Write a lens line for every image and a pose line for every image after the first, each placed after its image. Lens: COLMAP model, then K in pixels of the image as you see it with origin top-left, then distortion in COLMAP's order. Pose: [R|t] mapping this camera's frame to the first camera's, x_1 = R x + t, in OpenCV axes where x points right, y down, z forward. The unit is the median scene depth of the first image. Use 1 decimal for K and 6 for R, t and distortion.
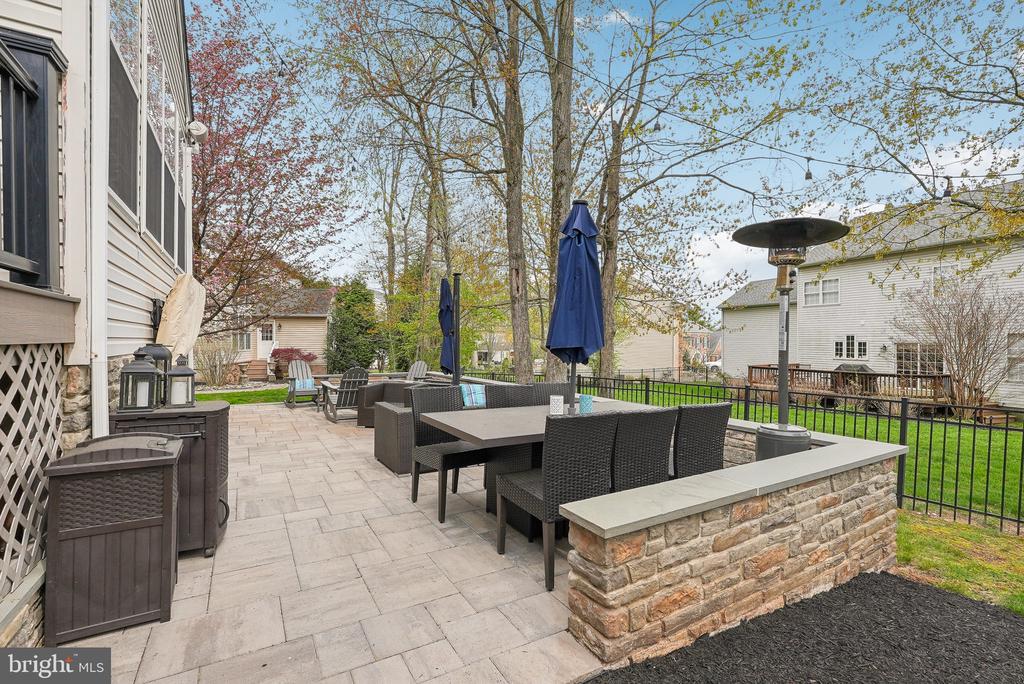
lens RADIAL K [[456.2, 0, 512.8], [0, 456.2, 347.0], [0, 0, 1]] dist [-0.002646, 0.001695]
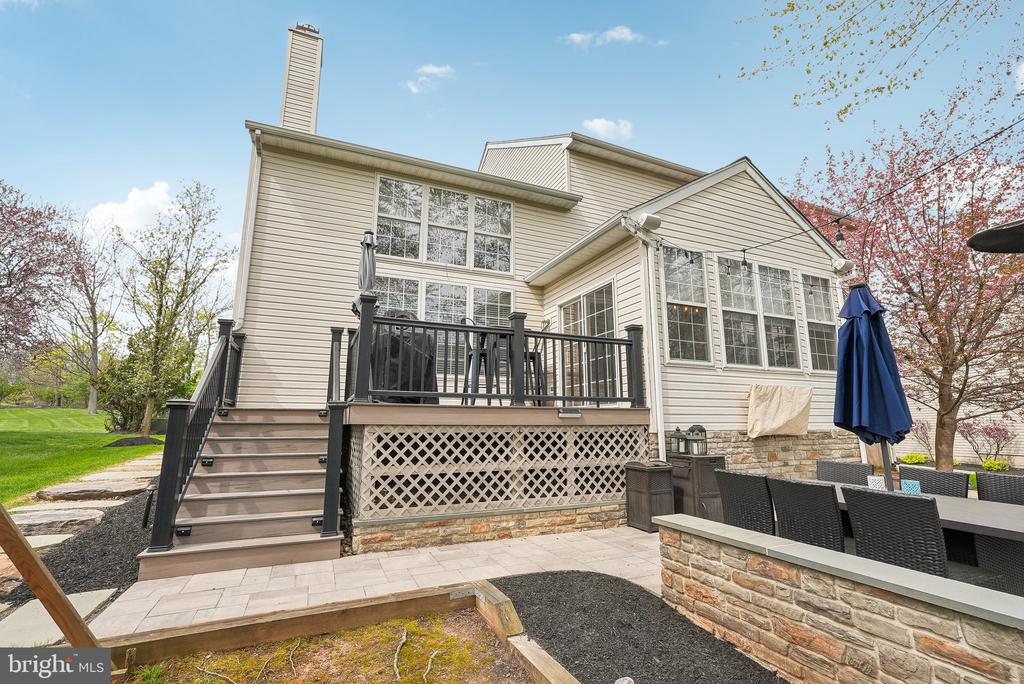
lens RADIAL K [[456.2, 0, 519.1], [0, 456.2, 340.0], [0, 0, 1]] dist [-0.002646, 0.001695]
pose [[-0.114810, -0.179179, -0.977094, 1.201155], [0.000070, 0.983597, -0.180380, -0.009376], [0.993387, -0.020778, -0.112914, 0.328126]]
